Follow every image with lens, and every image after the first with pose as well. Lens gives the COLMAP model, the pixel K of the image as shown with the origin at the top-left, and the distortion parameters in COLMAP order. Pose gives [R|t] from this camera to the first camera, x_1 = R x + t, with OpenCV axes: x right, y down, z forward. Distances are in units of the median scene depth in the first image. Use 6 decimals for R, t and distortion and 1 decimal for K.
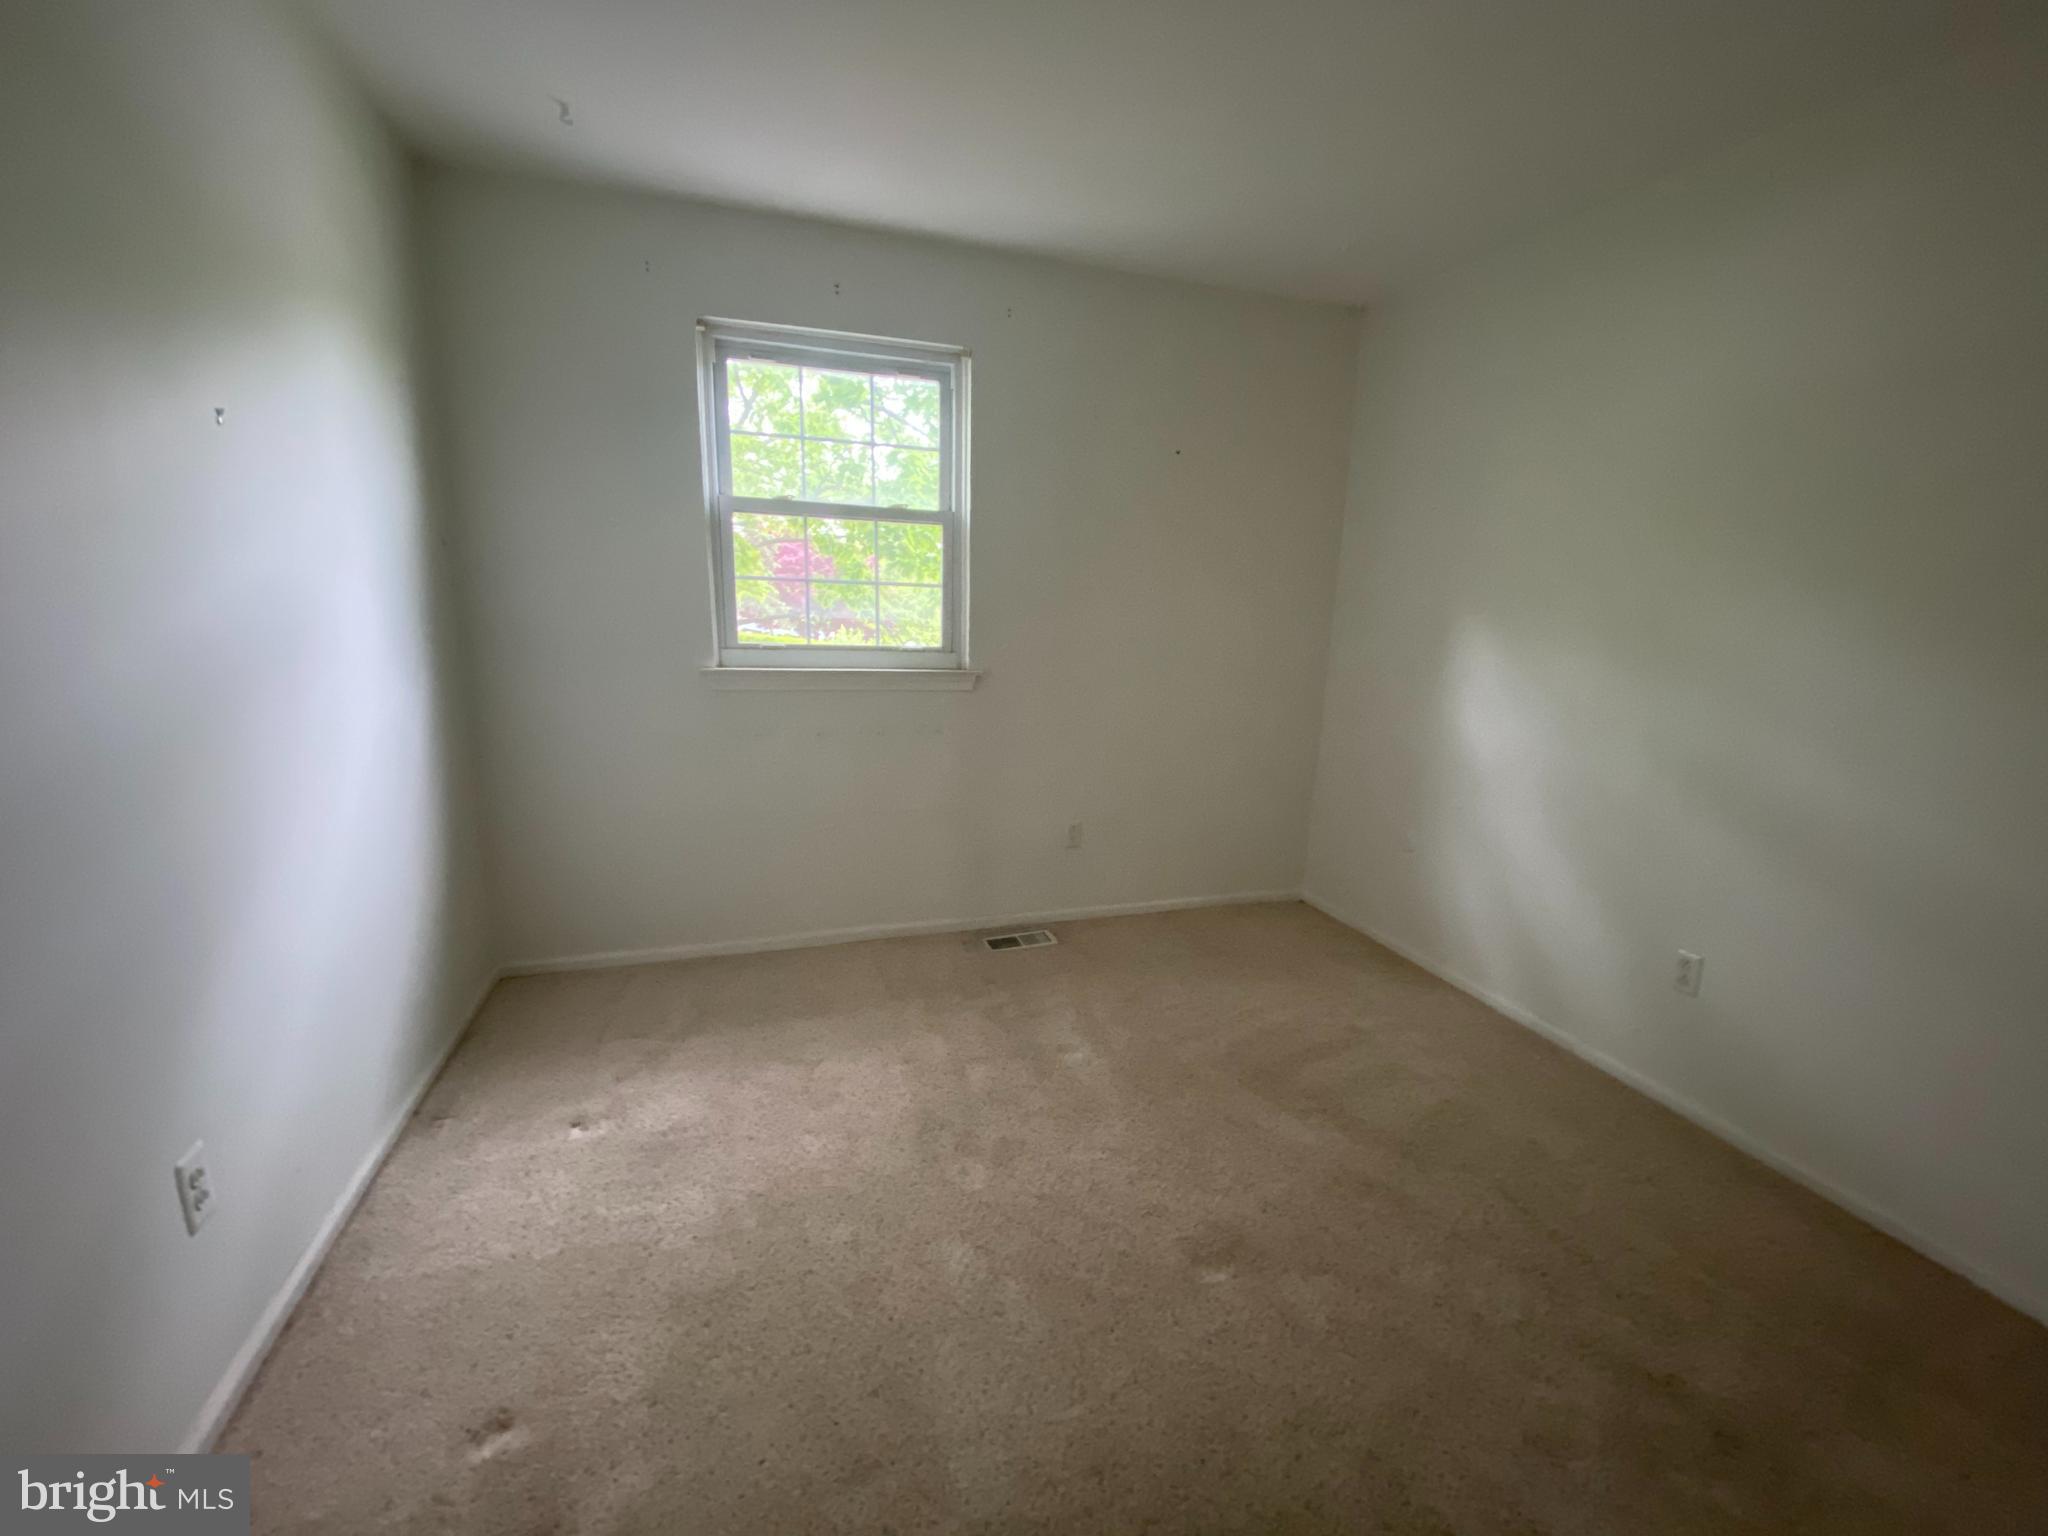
lens RADIAL K [[825.4, 0, 1022.0], [0, 825.4, 758.3], [0, 0, 1]] dist [0.047924, -0.039630]
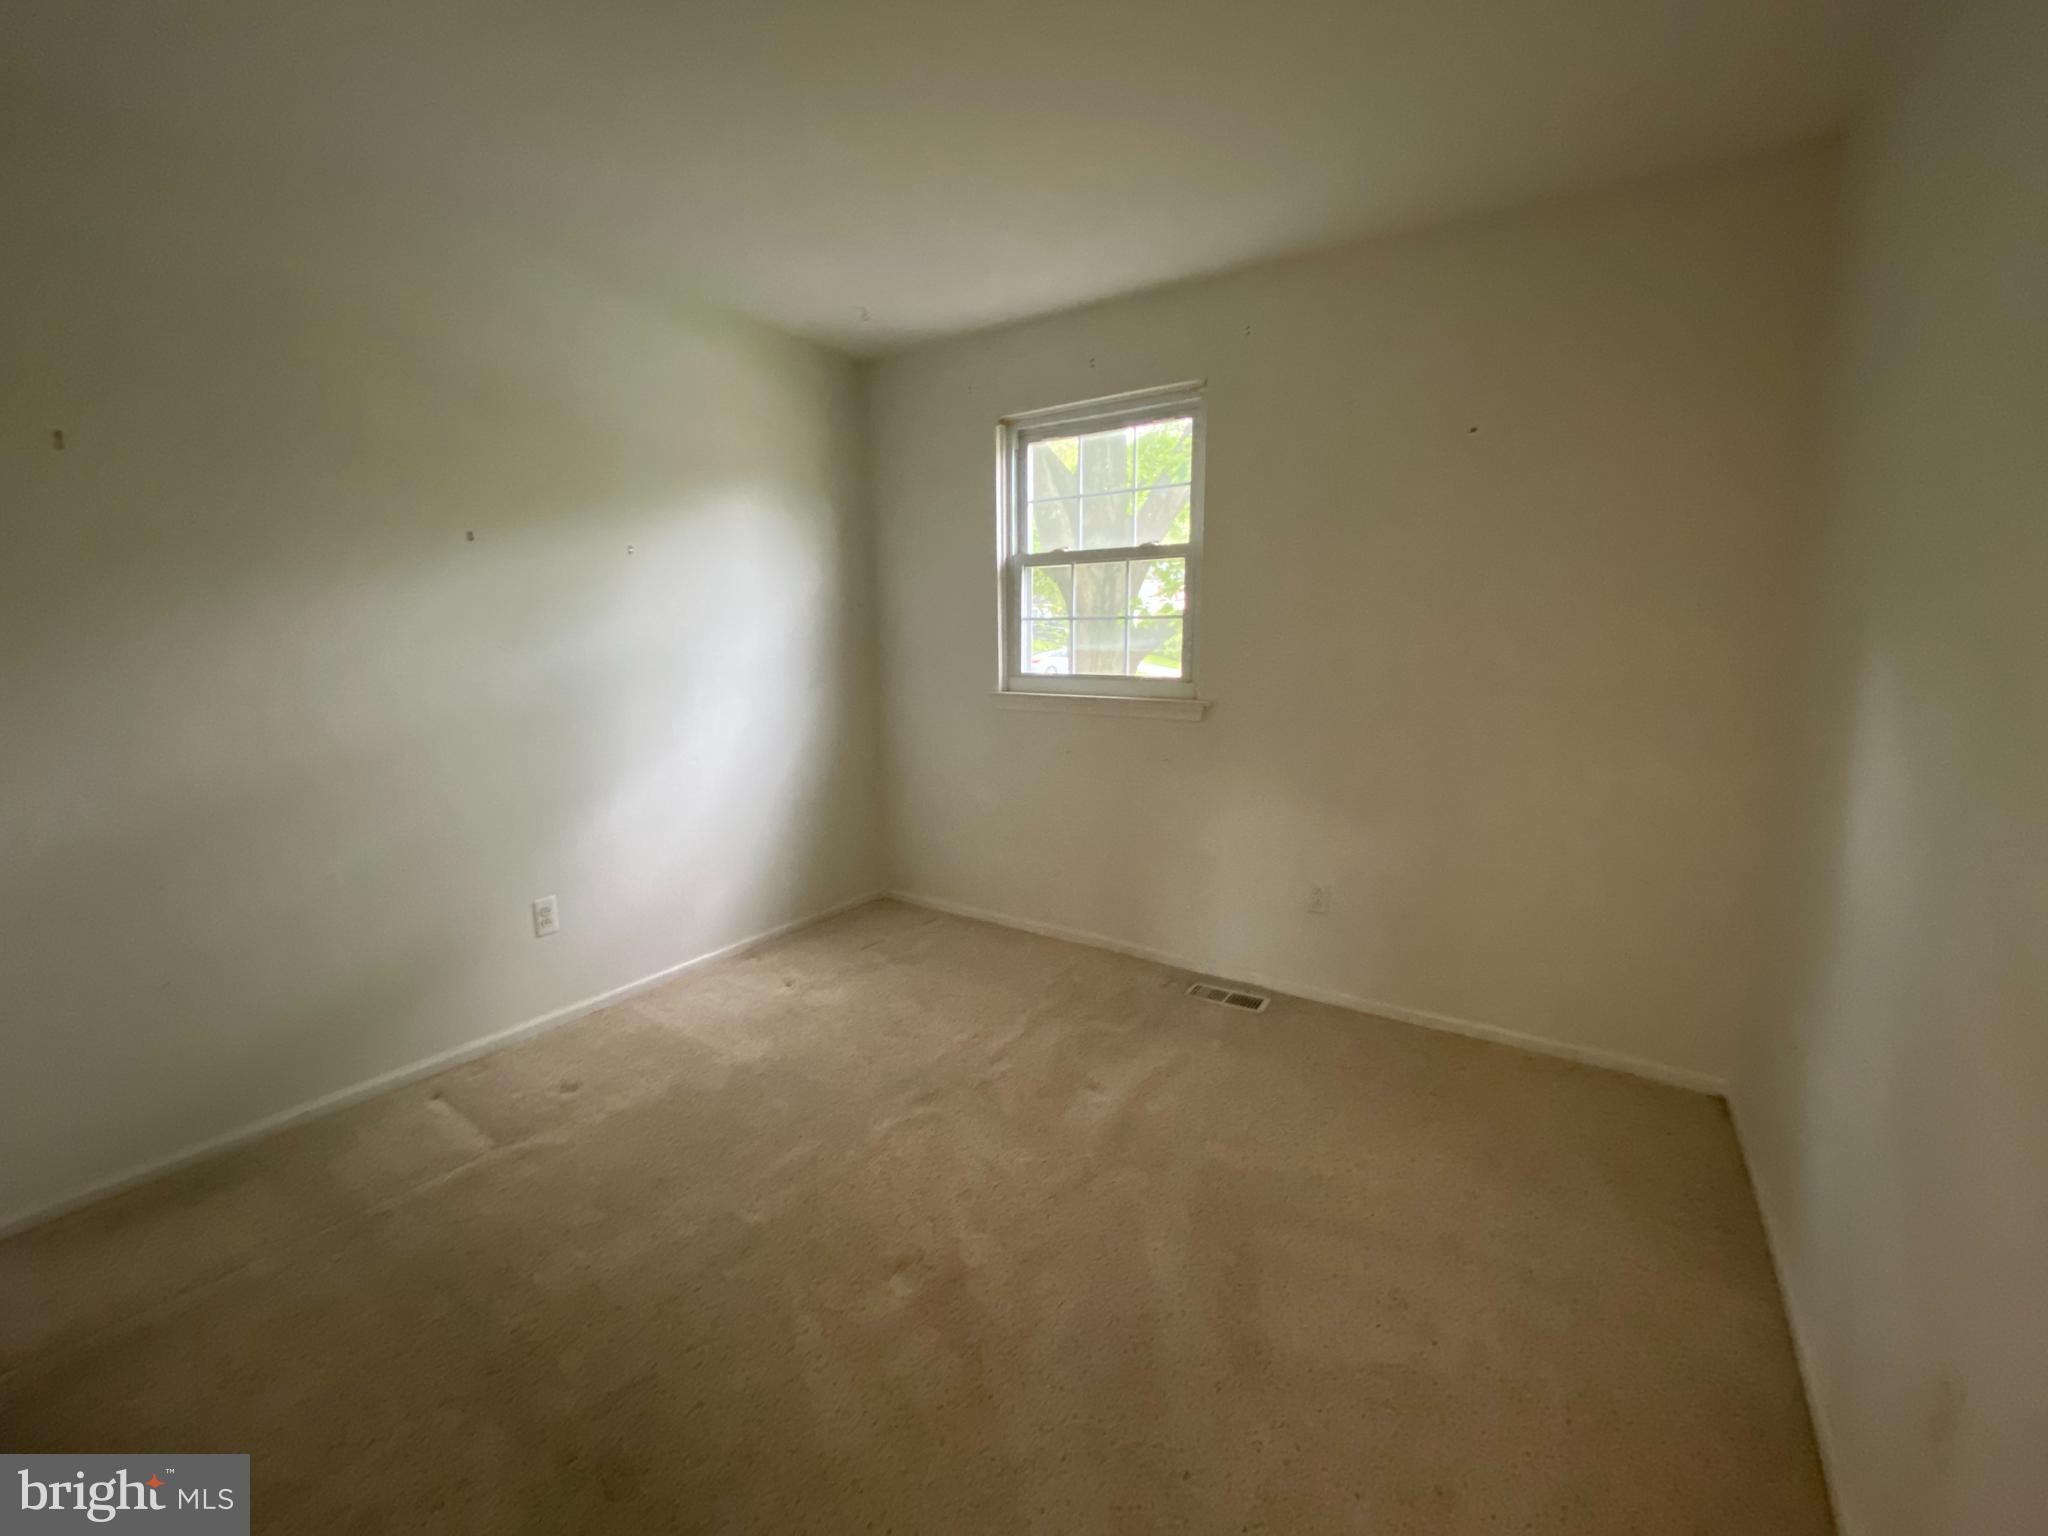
lens RADIAL K [[825.4, 0, 1022.0], [0, 825.4, 758.3], [0, 0, 1]] dist [0.047924, -0.039630]
pose [[0.622409, 0.090044, -0.777496, 0.635617], [-0.125697, 0.991966, 0.014258, -0.030792], [0.772533, 0.088854, 0.628727, 0.254824]]
